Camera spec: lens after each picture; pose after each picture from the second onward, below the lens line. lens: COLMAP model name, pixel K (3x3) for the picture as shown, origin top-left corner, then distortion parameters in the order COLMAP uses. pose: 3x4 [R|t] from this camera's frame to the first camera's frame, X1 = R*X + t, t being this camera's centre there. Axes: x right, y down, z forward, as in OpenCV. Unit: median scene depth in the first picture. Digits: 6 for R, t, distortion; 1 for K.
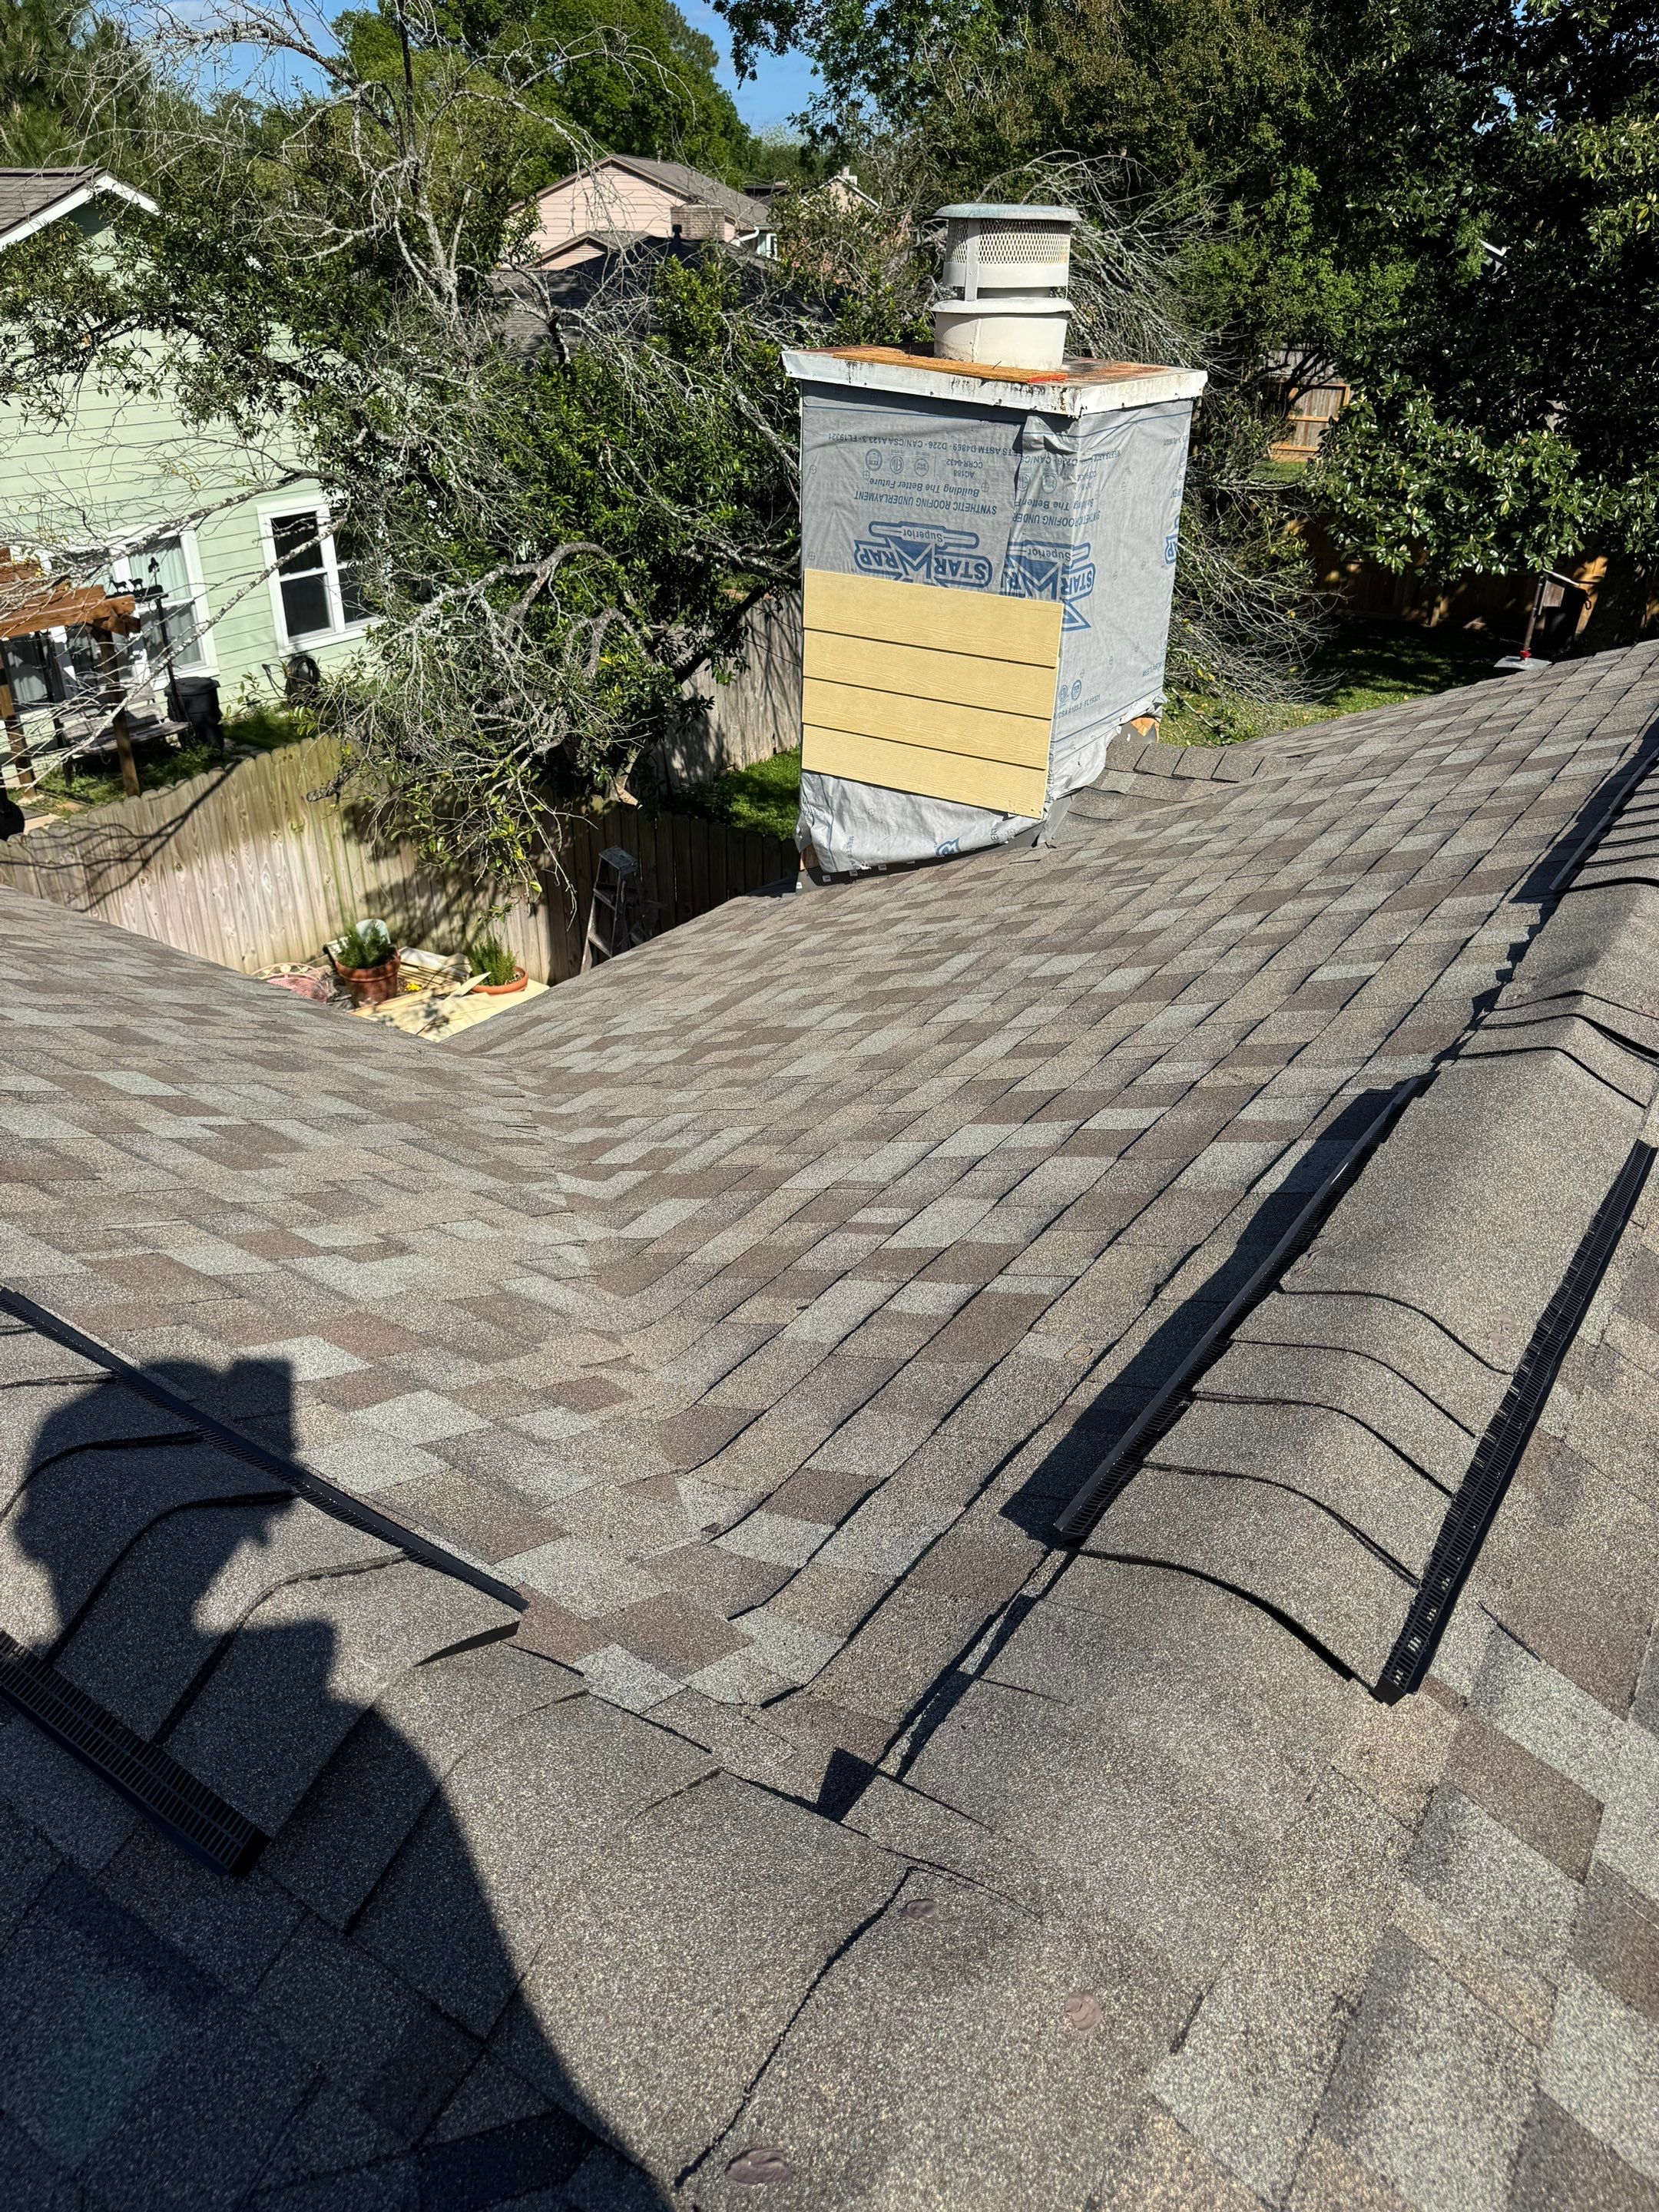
lens RADIAL K [[1559.9, 0, 820.0], [0, 1559.9, 1114.5], [0, 0, 1]] dist [0.004400, -0.002921]
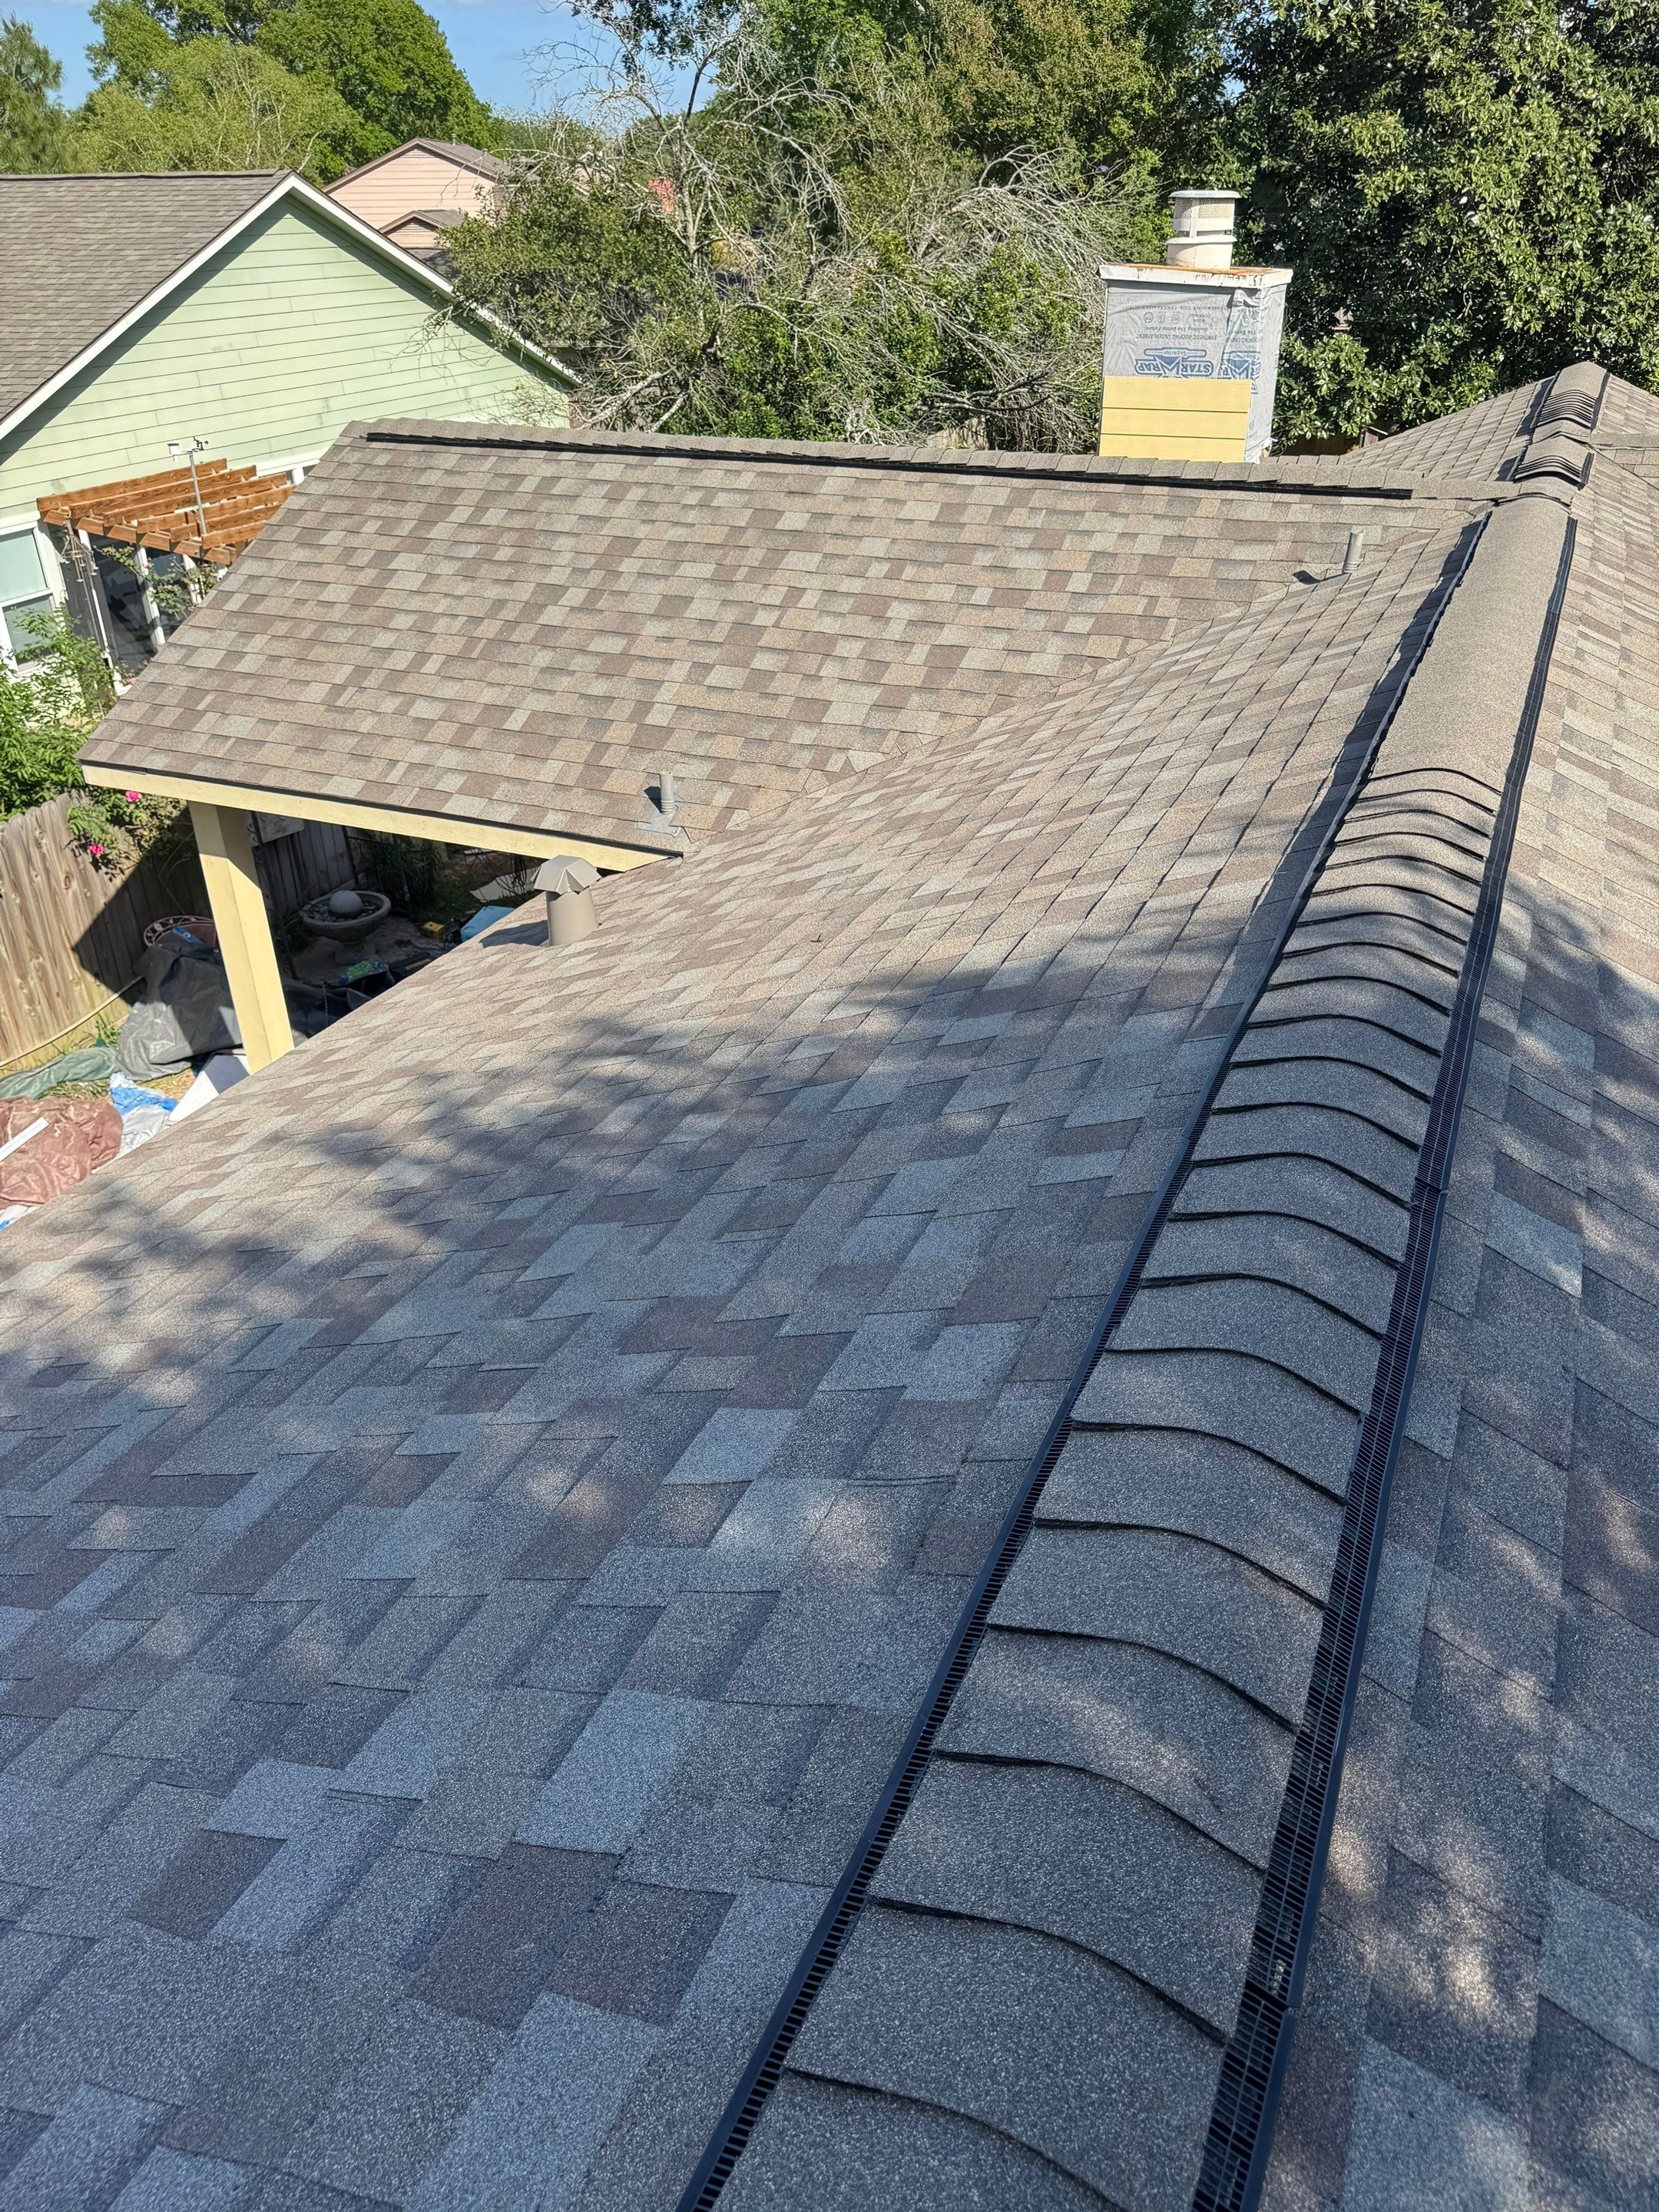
lens RADIAL K [[1559.9, 0, 839.9], [0, 1559.9, 1099.2], [0, 0, 1]] dist [0.004400, -0.002921]
pose [[0.983350, -0.108567, 0.145722, -0.262857], [0.107550, 0.994089, 0.014866, 0.178675], [-0.146475, 0.001054, 0.989214, -0.327778]]
